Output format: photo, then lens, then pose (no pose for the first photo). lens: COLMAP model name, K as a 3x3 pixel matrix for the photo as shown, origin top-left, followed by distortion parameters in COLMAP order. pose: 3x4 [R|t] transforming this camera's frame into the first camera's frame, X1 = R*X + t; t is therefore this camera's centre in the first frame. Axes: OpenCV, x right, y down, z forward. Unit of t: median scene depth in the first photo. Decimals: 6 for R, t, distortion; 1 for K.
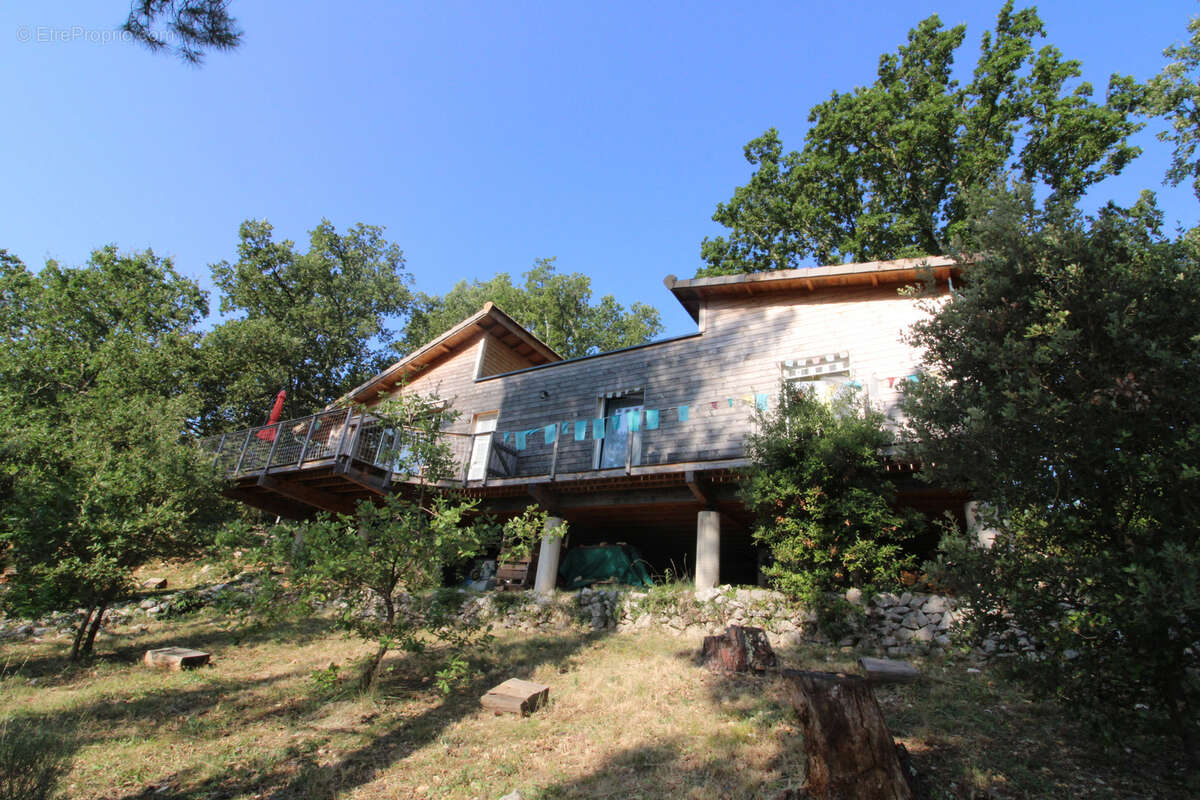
lens RADIAL K [[554.3, 0, 589.6], [0, 554.3, 391.9], [0, 0, 1]] dist [-0.003437, -0.011018]
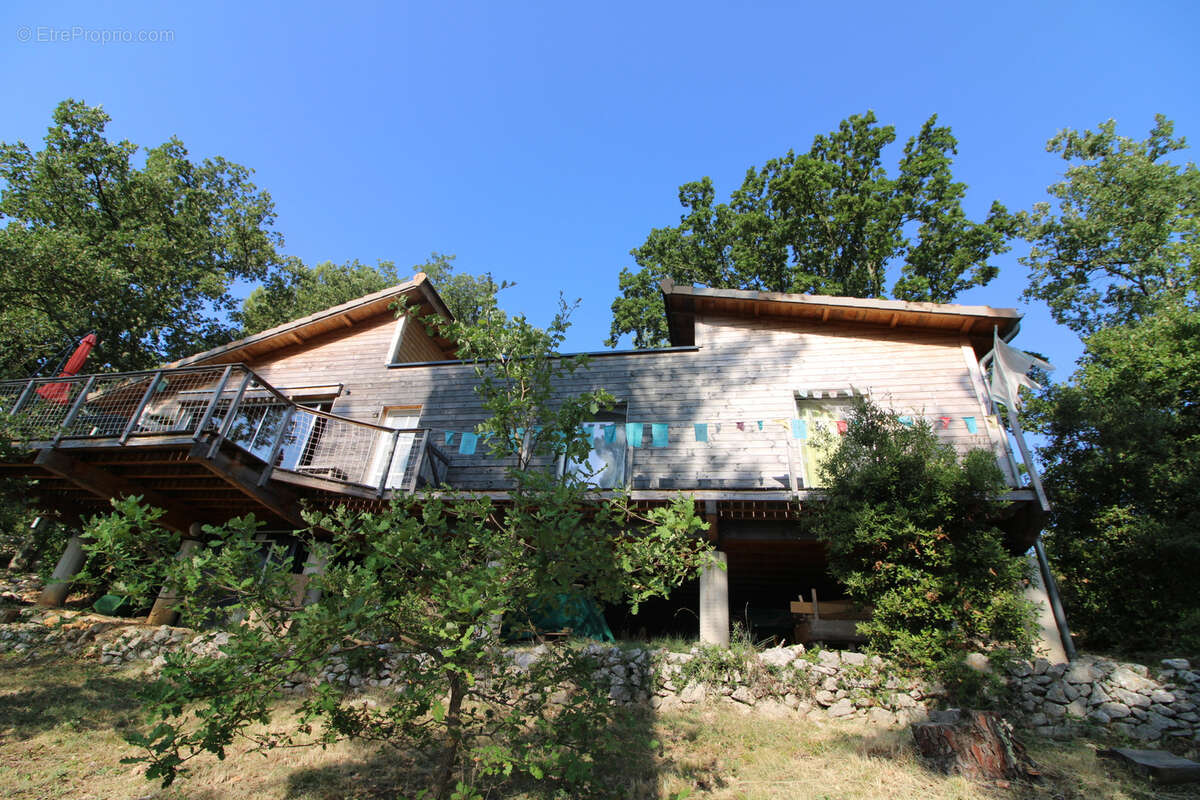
lens RADIAL K [[554.3, 0, 589.6], [0, 554.3, 391.9], [0, 0, 1]] dist [-0.003437, -0.011018]
pose [[0.941575, 0.152594, 0.300252, -0.198967], [-0.130327, 0.987103, -0.092964, 0.062343], [-0.310566, 0.048402, 0.949319, 0.194568]]
